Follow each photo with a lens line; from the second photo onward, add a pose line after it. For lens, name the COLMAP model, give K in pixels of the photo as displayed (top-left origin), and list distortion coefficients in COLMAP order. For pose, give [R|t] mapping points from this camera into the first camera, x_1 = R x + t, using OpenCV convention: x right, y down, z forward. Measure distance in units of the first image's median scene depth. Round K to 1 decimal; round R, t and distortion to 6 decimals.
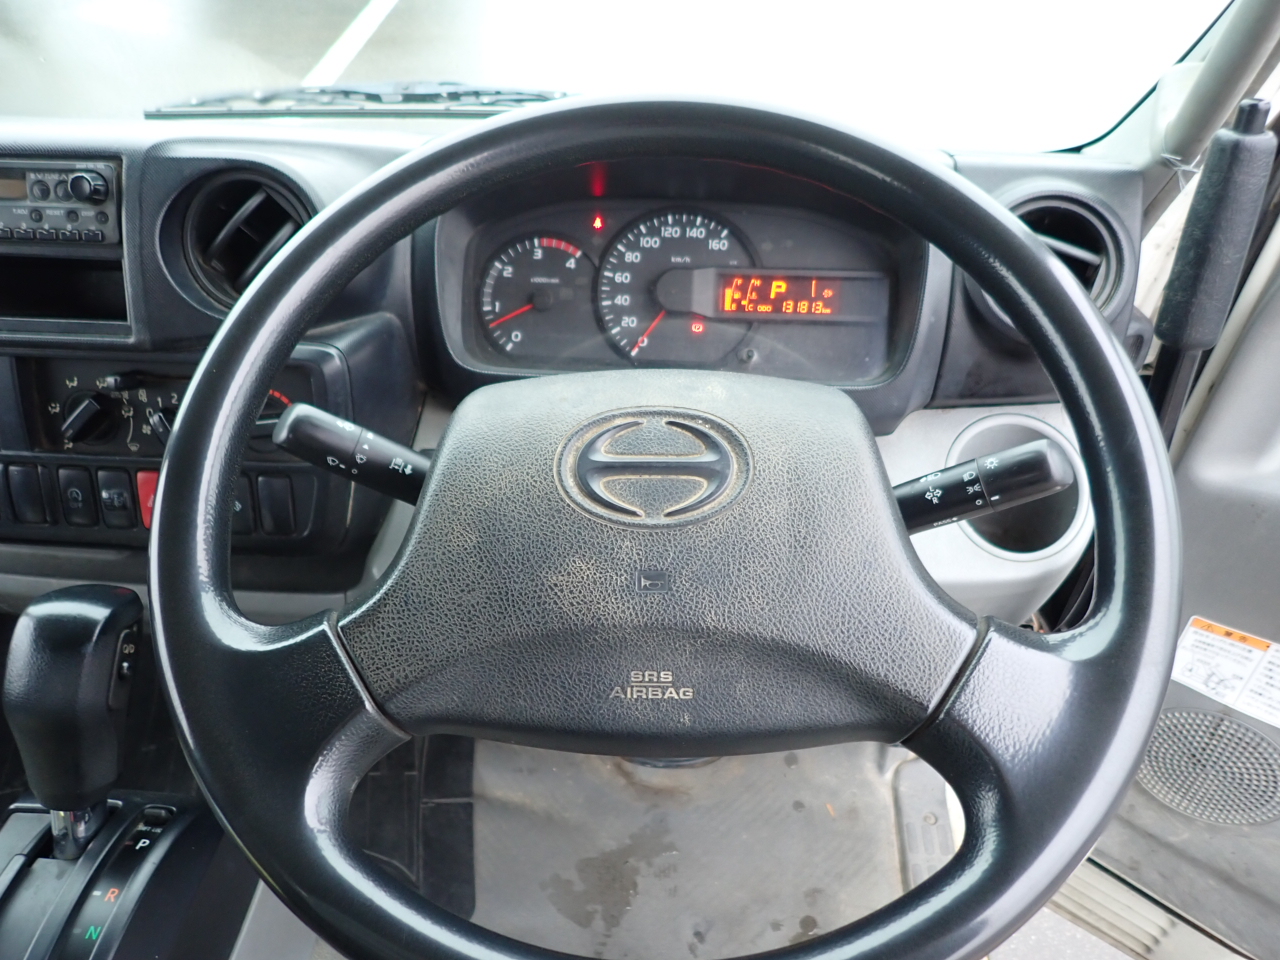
lens RADIAL K [[943.2, 0, 634.4], [0, 943.2, 464.5], [0, 0, 1]] dist [0.005734, -0.001812]
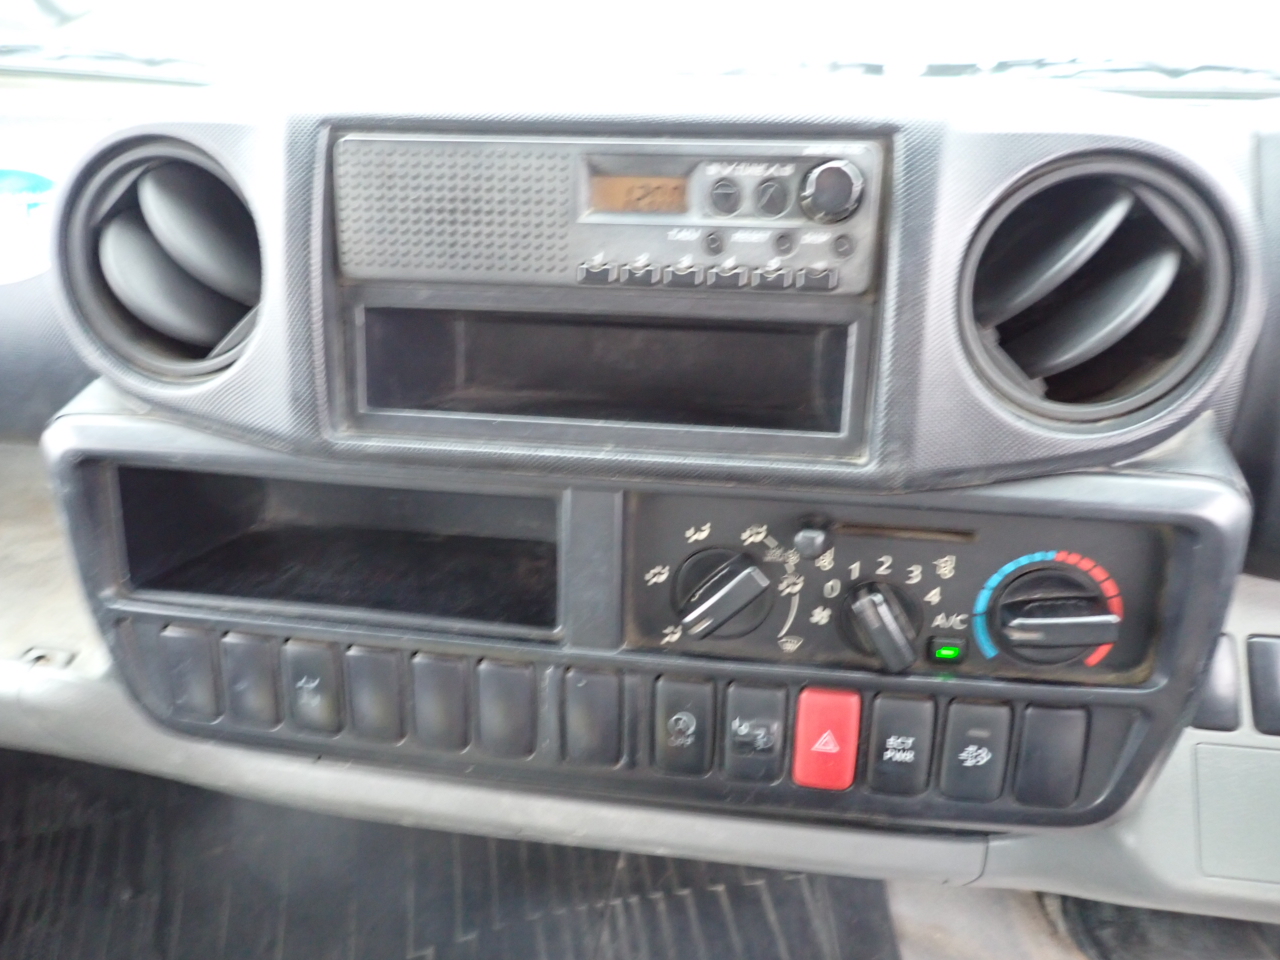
lens RADIAL K [[943.2, 0, 634.4], [0, 943.2, 464.5], [0, 0, 1]] dist [0.005734, -0.001812]
pose [[0.998602, 0.012841, -0.051268, -0.597213], [-0.013970, 0.999666, -0.021735, -0.113775], [0.050972, 0.022421, 0.998448, 0.423351]]
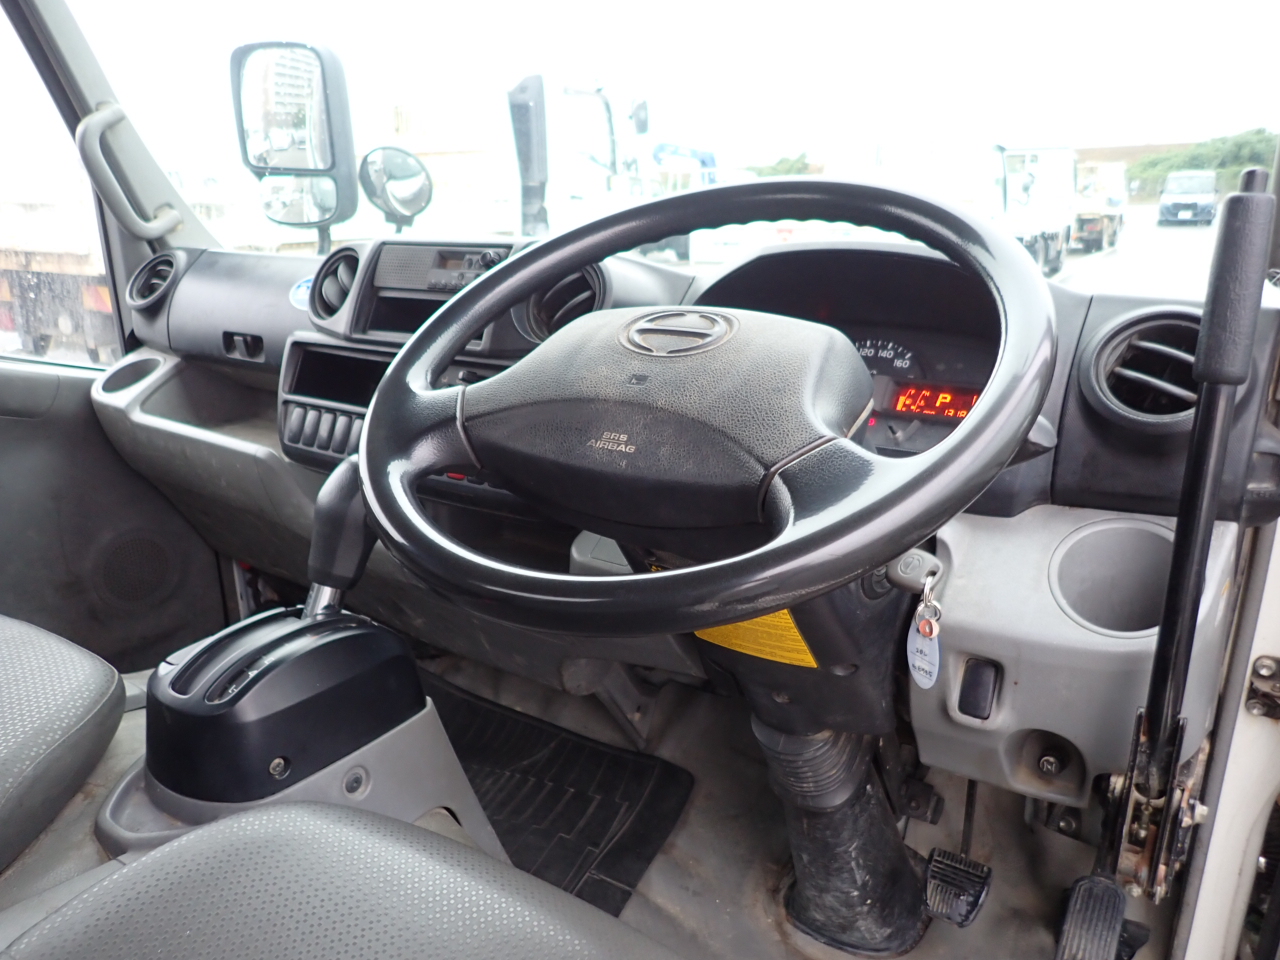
lens RADIAL K [[941.7, 0, 633.2], [0, 941.7, 463.8], [0, 0, 1]] dist [0.011512, 0.006804]
pose [[0.862553, 0.136178, -0.487297, 0.447945], [-0.316743, 0.896365, -0.310166, 0.416950], [0.394558, 0.421883, 0.816296, -0.092924]]
